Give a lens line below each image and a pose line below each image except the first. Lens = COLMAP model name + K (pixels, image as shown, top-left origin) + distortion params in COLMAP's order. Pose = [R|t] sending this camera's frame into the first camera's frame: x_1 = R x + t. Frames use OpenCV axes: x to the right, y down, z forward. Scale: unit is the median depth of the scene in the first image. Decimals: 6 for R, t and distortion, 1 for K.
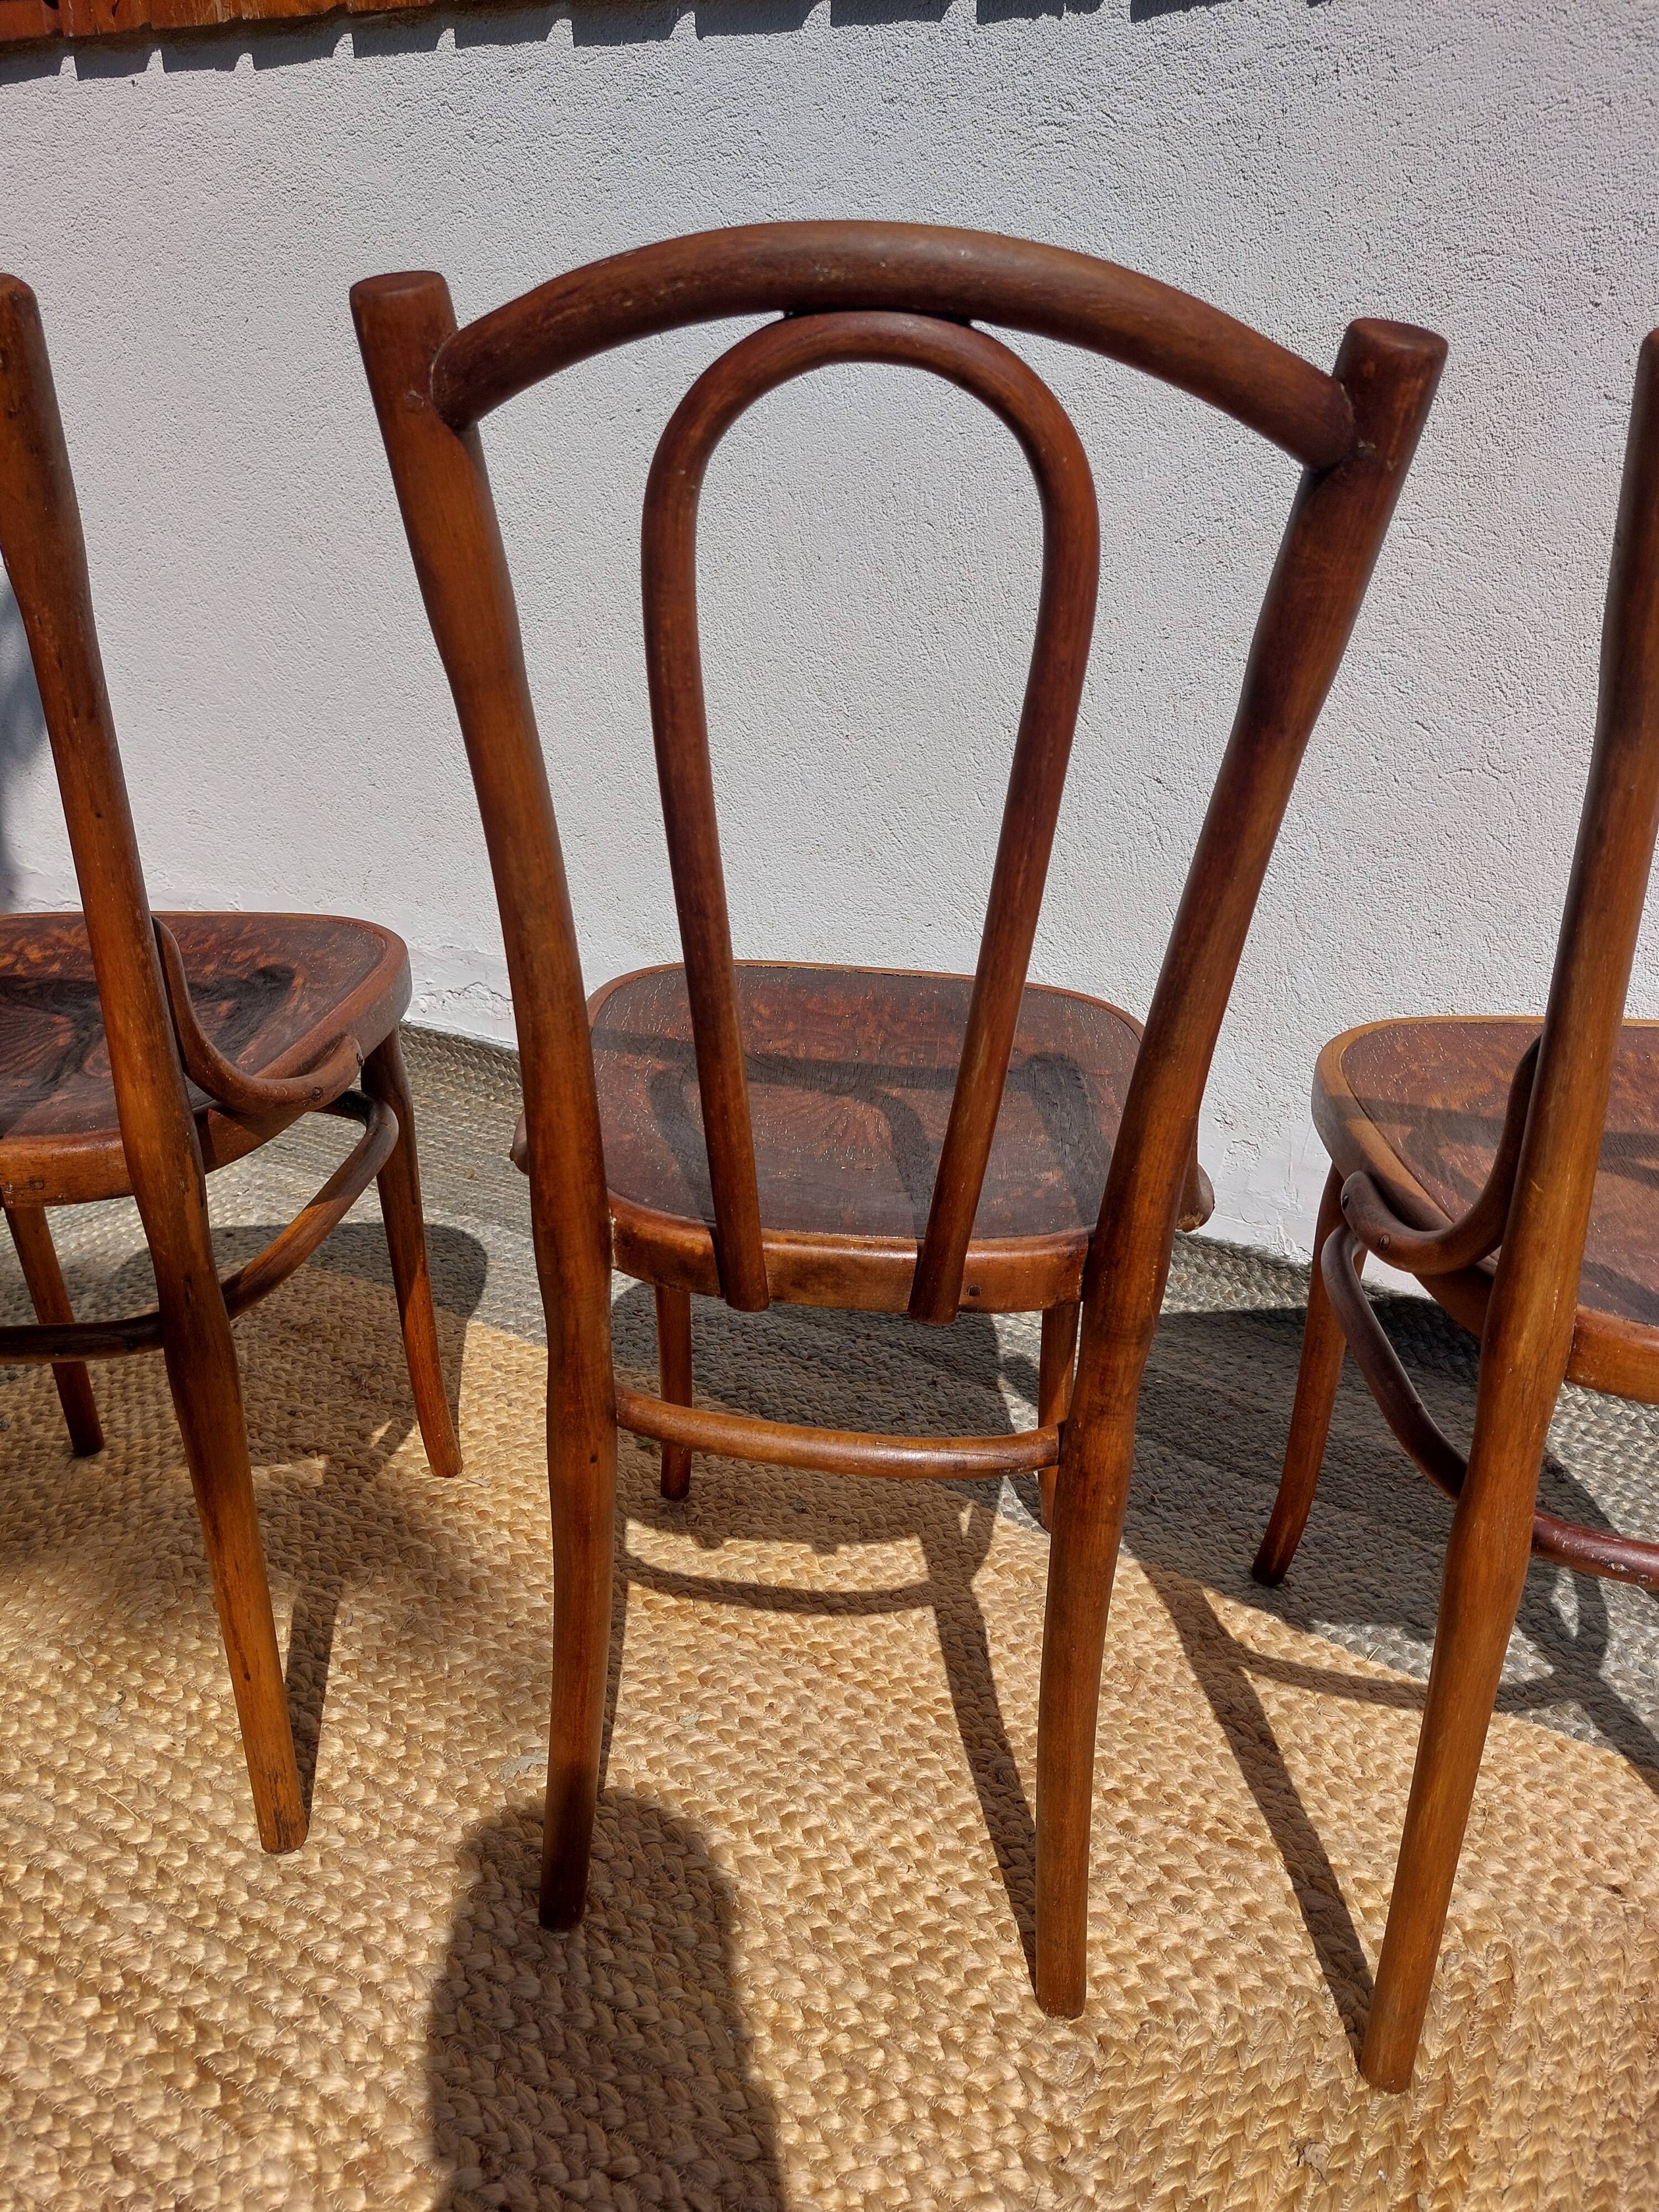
lens RADIAL K [[1623.8, 0, 856.4], [0, 1623.8, 1124.9], [0, 0, 1]] dist [0.056552, -0.060086]
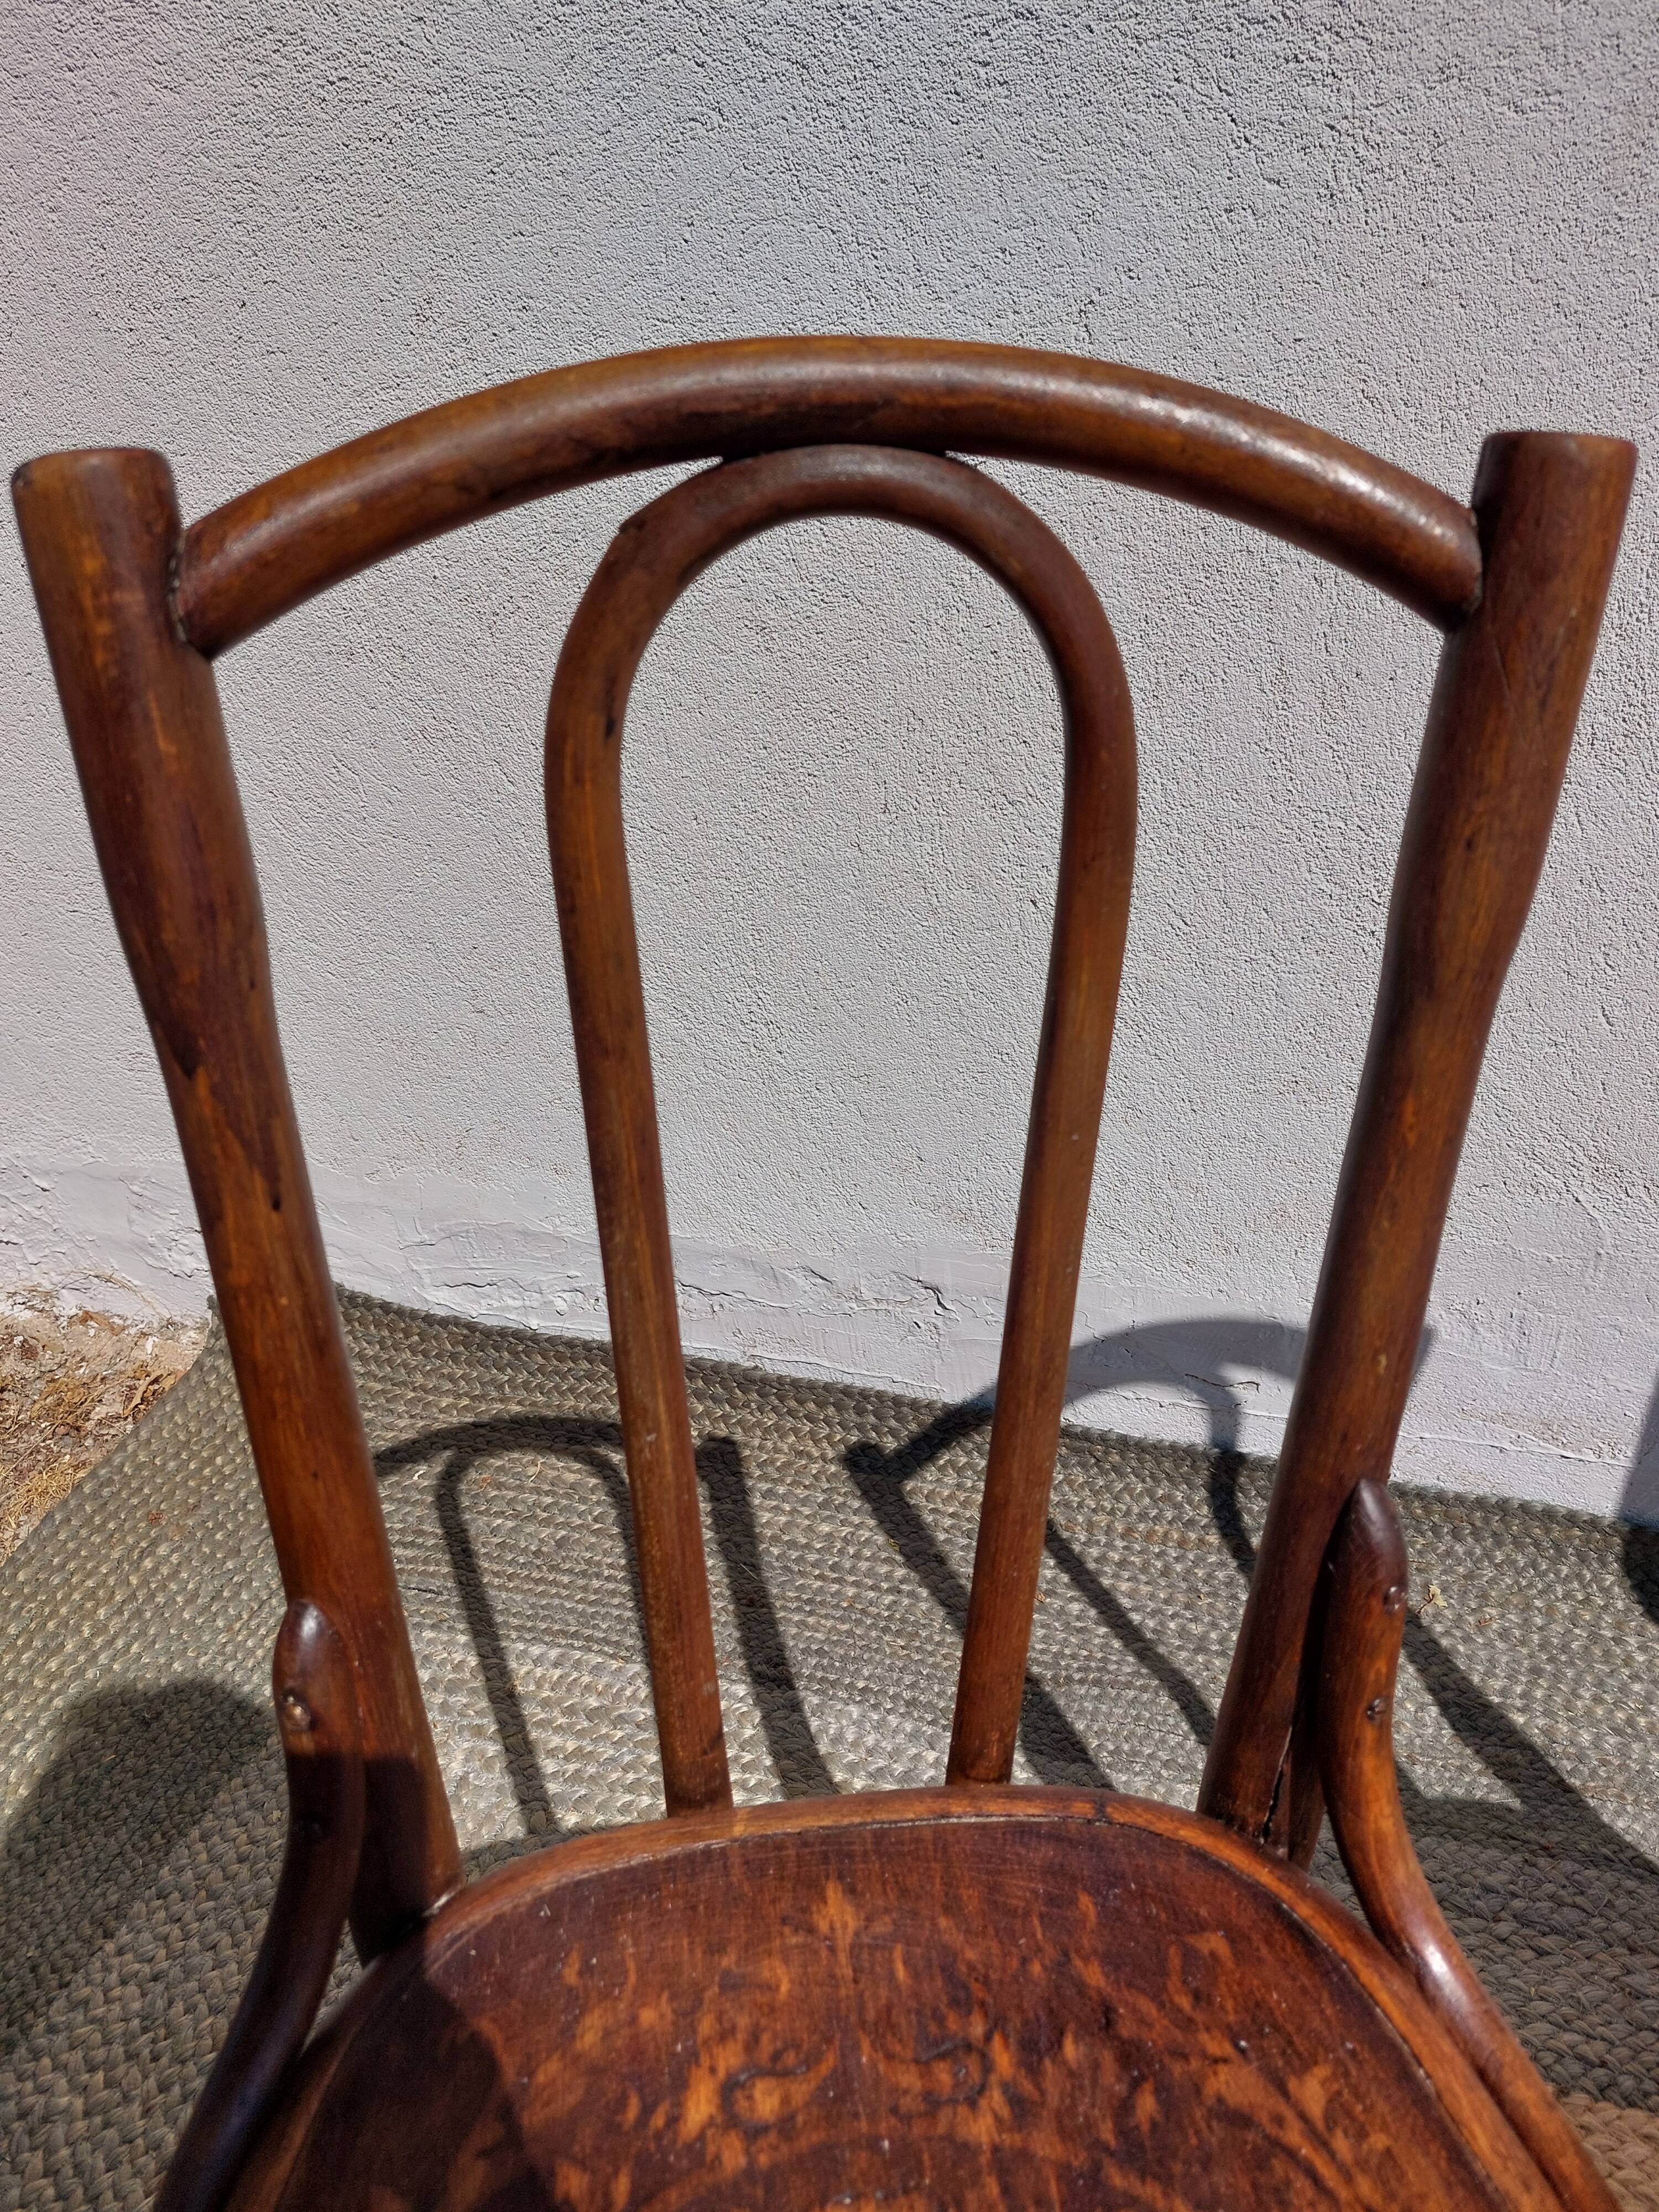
lens RADIAL K [[1623.8, 0, 838.6], [0, 1623.8, 1103.0], [0, 0, 1]] dist [0.056552, -0.060086]
pose [[0.969940, -0.130516, 0.205380, -0.474119], [0.119215, 0.990637, 0.066526, -0.318511], [-0.212140, -0.040042, 0.976419, 0.532026]]
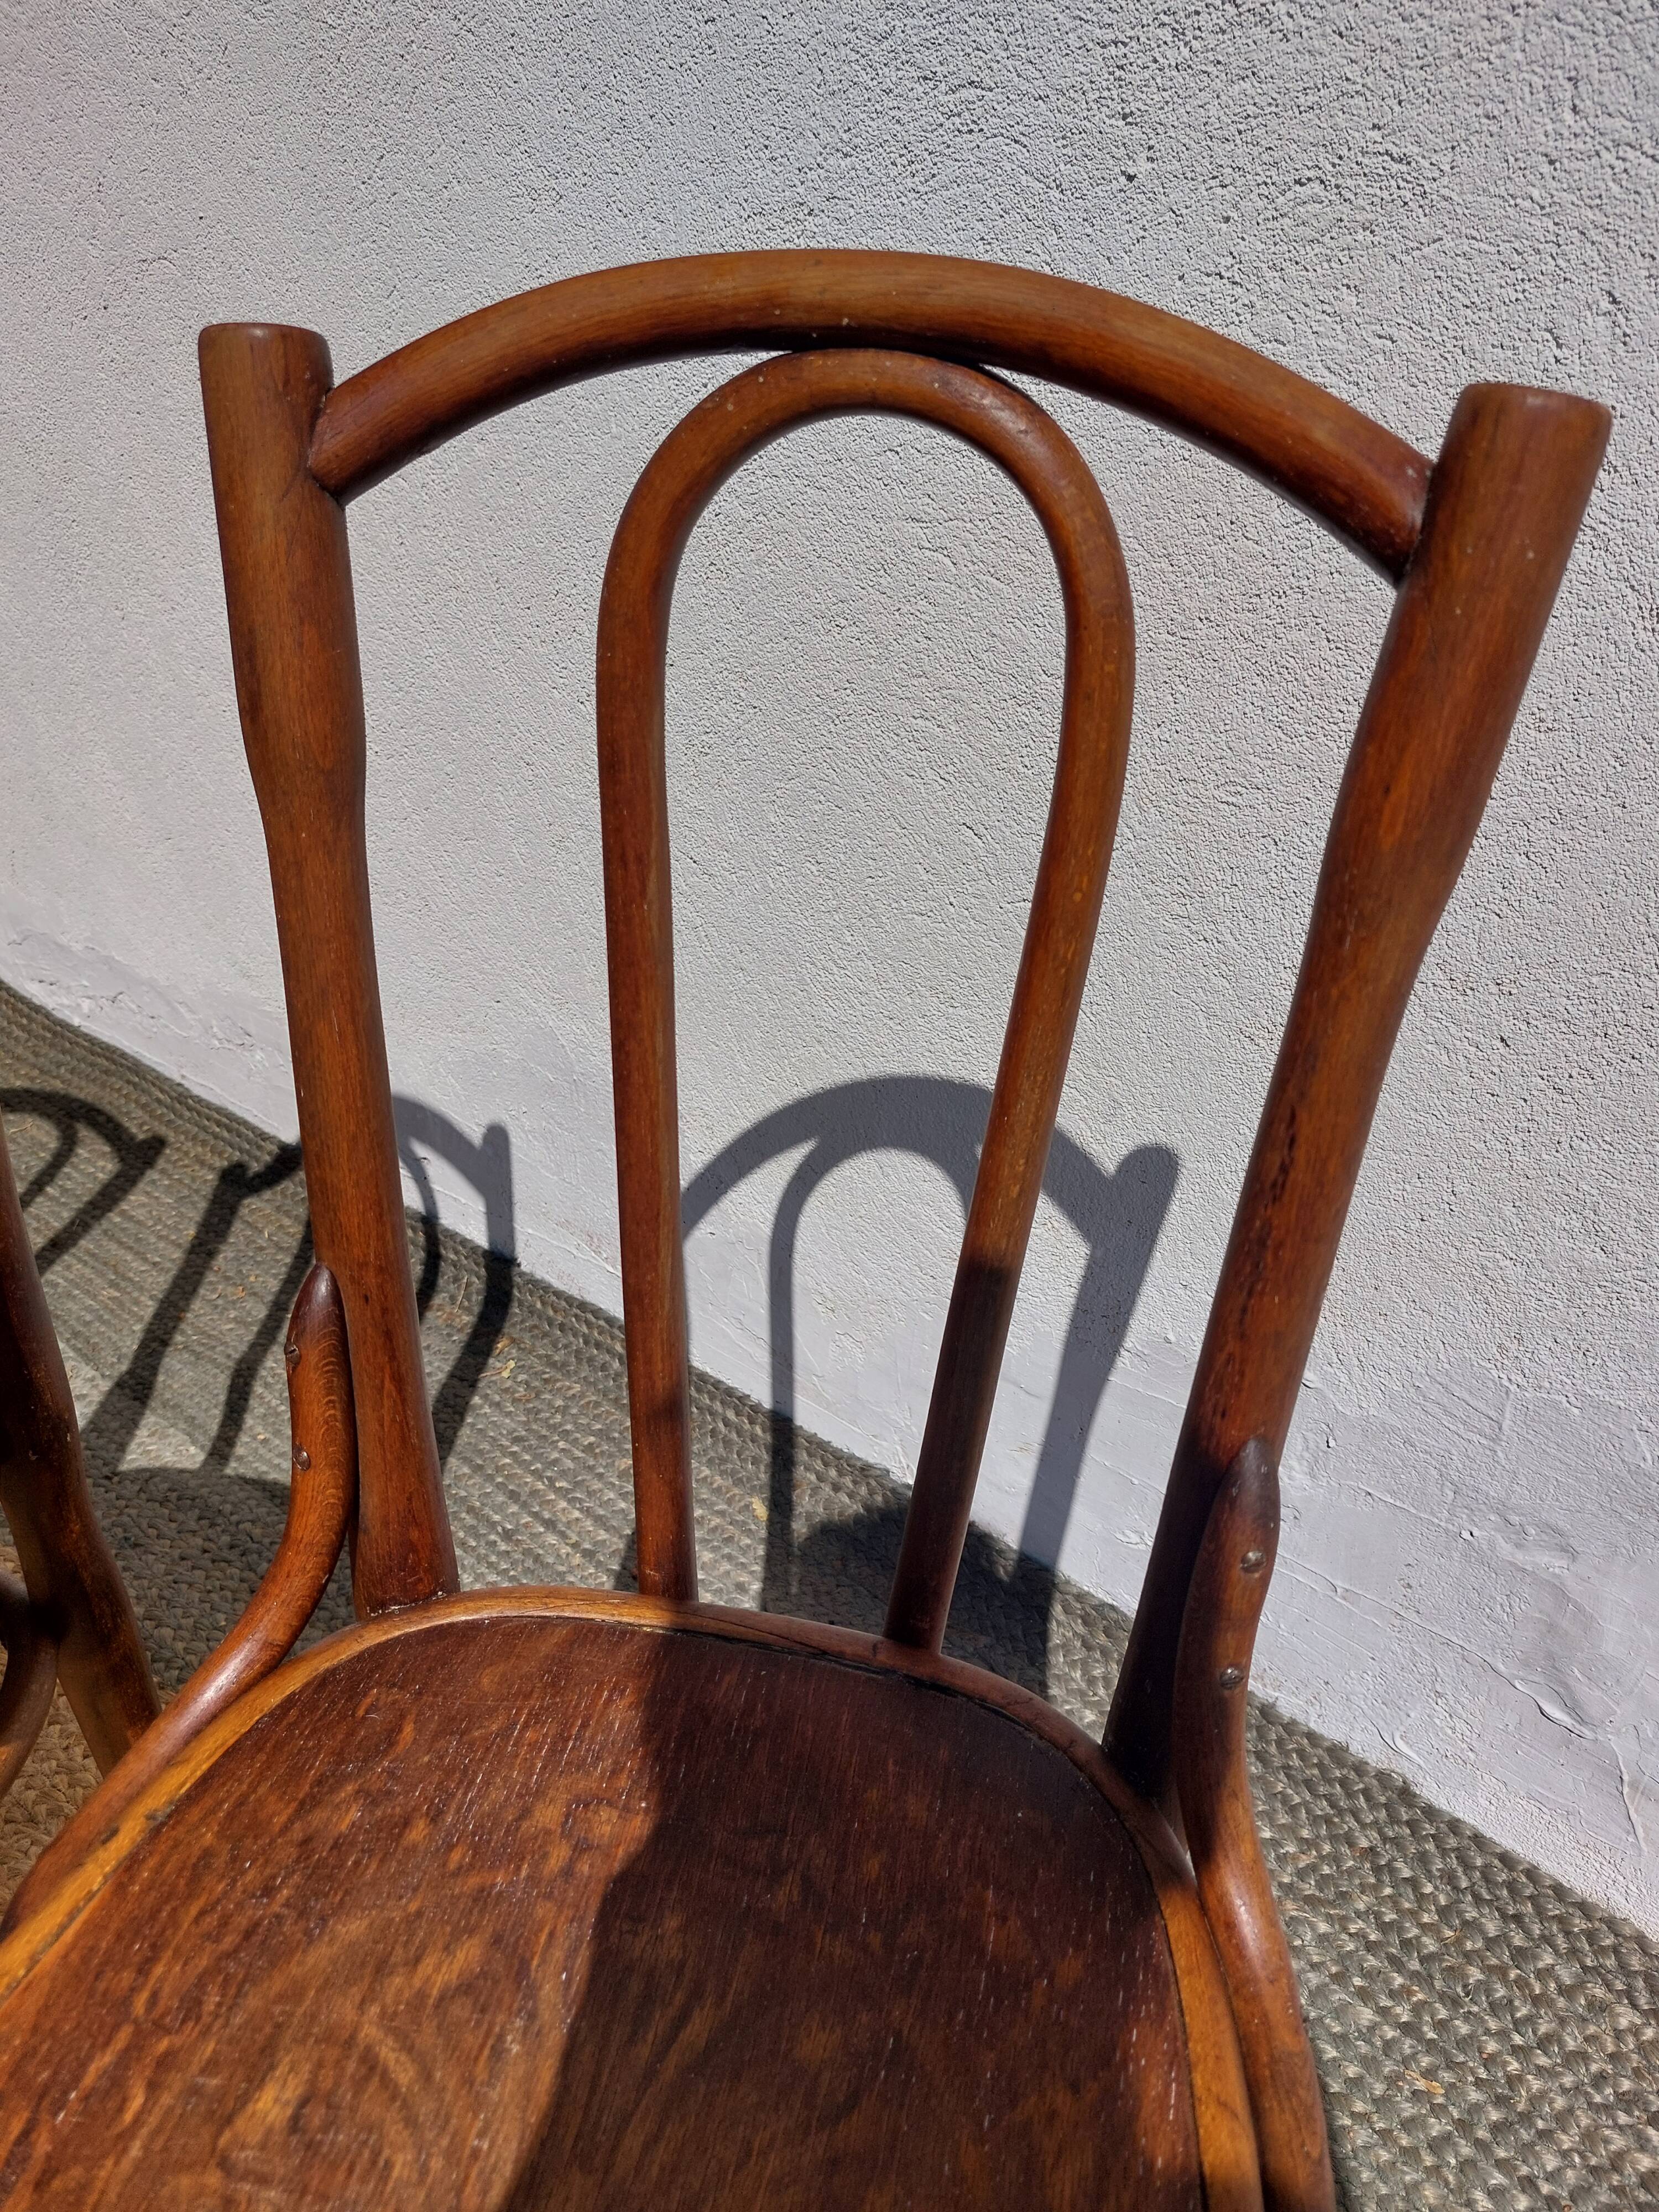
lens RADIAL K [[1623.8, 0, 873.5], [0, 1623.8, 1116.3], [0, 0, 1]] dist [0.056552, -0.060086]
pose [[0.986431, 0.061390, -0.152265, 0.458109], [-0.045019, 0.993052, 0.108725, -0.219290], [0.157882, -0.100395, 0.982341, 0.365635]]
